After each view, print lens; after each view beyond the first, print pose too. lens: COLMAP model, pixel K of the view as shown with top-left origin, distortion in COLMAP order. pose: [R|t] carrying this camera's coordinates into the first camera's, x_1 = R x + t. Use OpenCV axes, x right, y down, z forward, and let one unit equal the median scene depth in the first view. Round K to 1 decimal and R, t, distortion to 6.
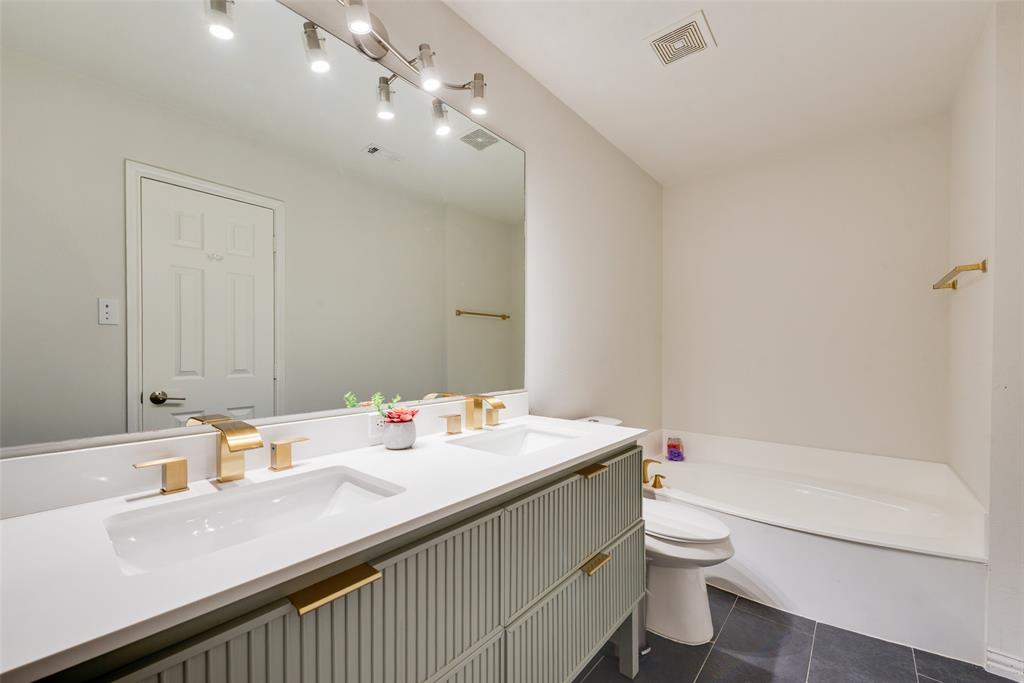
lens RADIAL K [[405.6, 0, 509.5], [0, 405.6, 346.8], [0, 0, 1]] dist [0.011691, -0.000262]
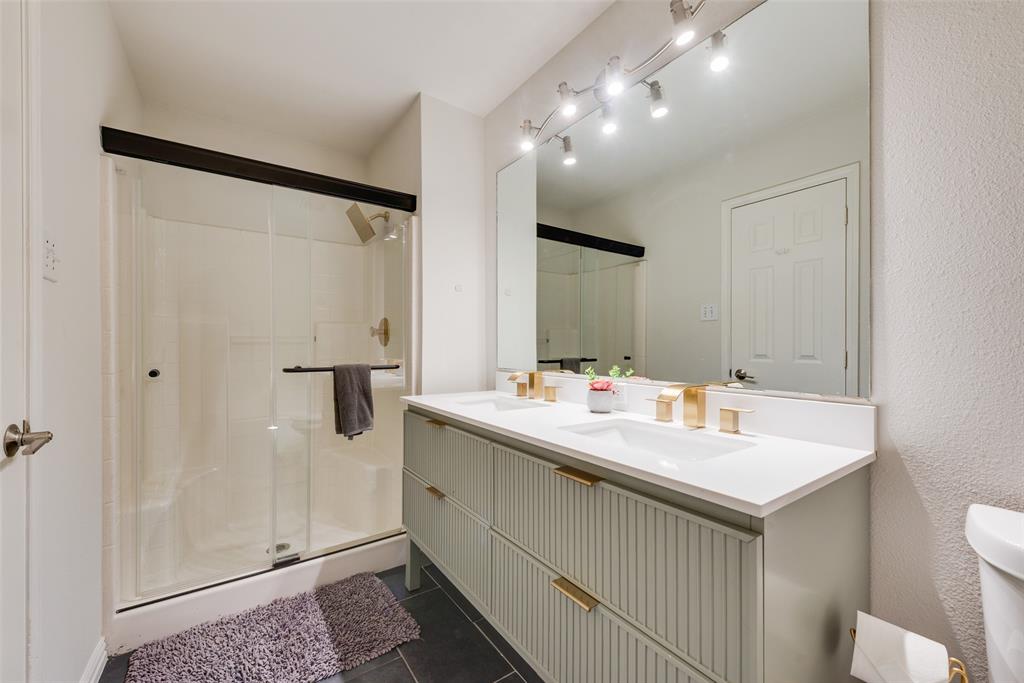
lens RADIAL K [[405.6, 0, 509.5], [0, 405.6, 346.8], [0, 0, 1]] dist [0.011691, -0.000262]
pose [[-0.260178, 0.000632, -0.965560, 0.832110], [0.011379, 0.999932, -0.002412, 0.046912], [0.965494, -0.011615, -0.260168, 0.902316]]
